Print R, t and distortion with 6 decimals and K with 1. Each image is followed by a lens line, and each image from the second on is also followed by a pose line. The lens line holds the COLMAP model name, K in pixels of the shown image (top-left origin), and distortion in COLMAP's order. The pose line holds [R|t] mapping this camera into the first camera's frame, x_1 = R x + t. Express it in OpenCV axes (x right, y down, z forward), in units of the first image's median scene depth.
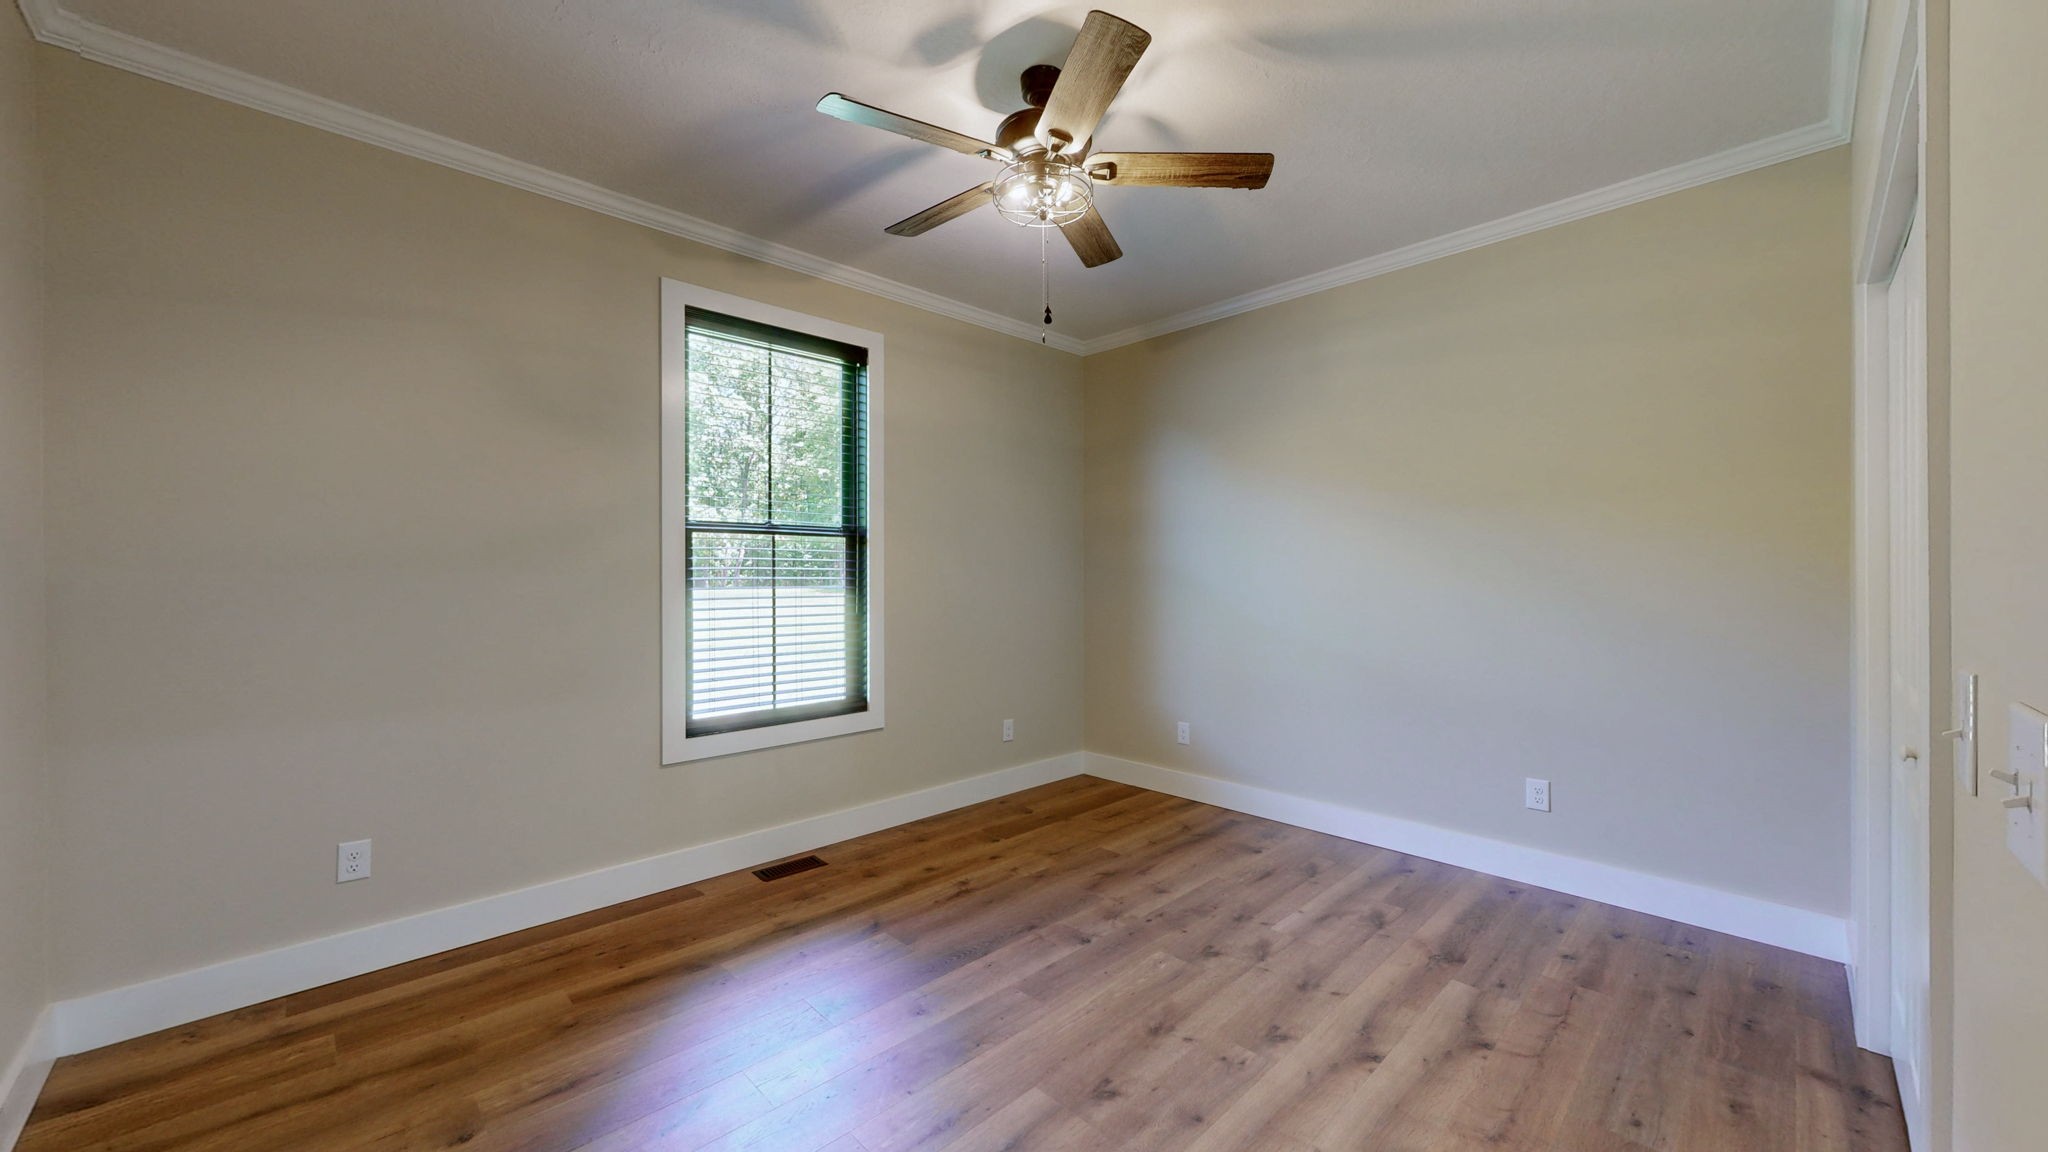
lens RADIAL K [[854.7, 0, 1024.0], [0, 854.7, 576.0], [0, 0, 1]] dist [-0.011740, -0.000111]
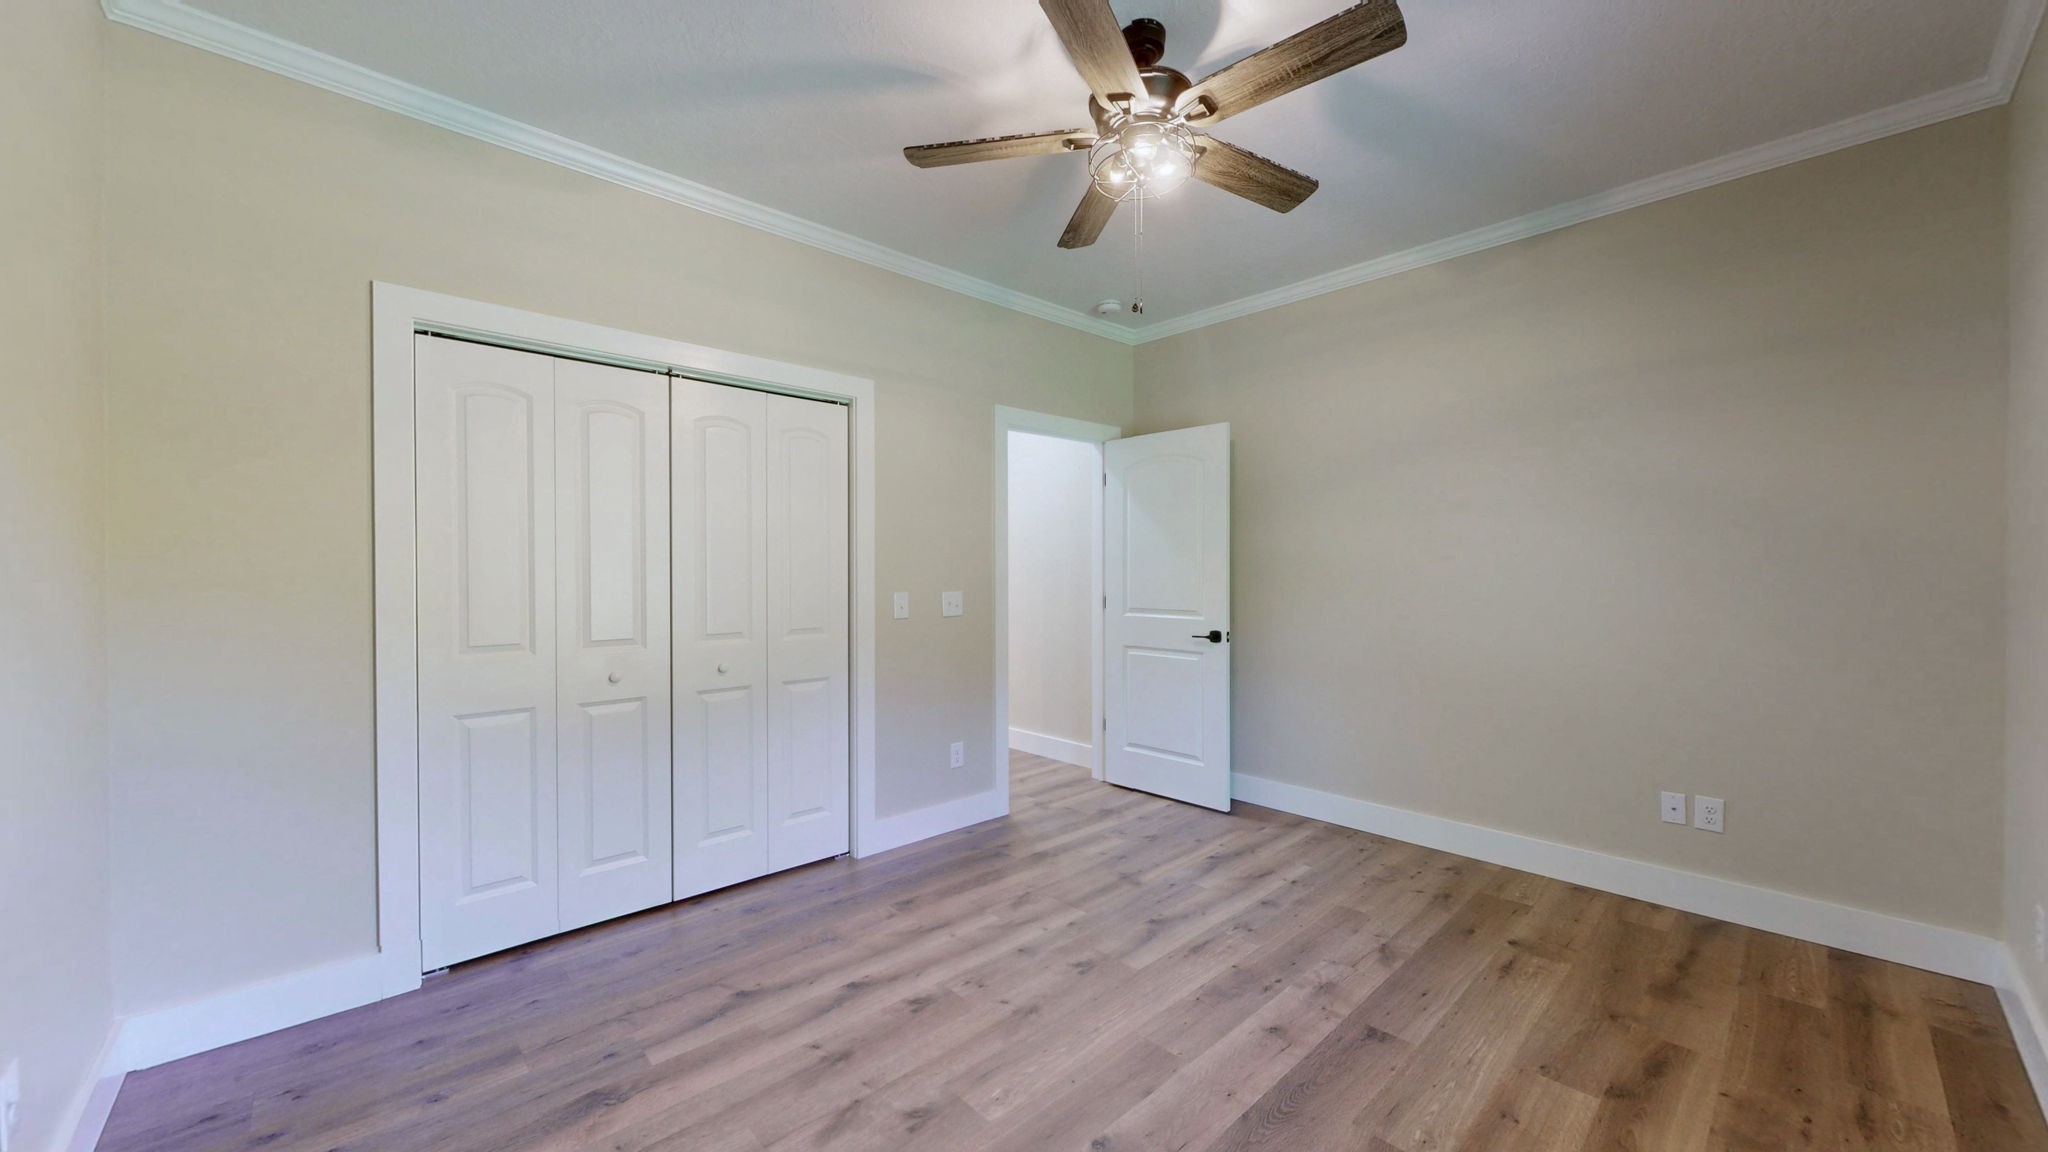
lens RADIAL K [[854.7, 0, 1024.0], [0, 854.7, 576.0], [0, 0, 1]] dist [-0.011740, -0.000111]
pose [[-0.999877, 0.005711, 0.014579, 0.141998], [0.005752, 0.999980, 0.002771, 0.002649], [-0.014563, 0.002855, -0.999890, 1.978407]]
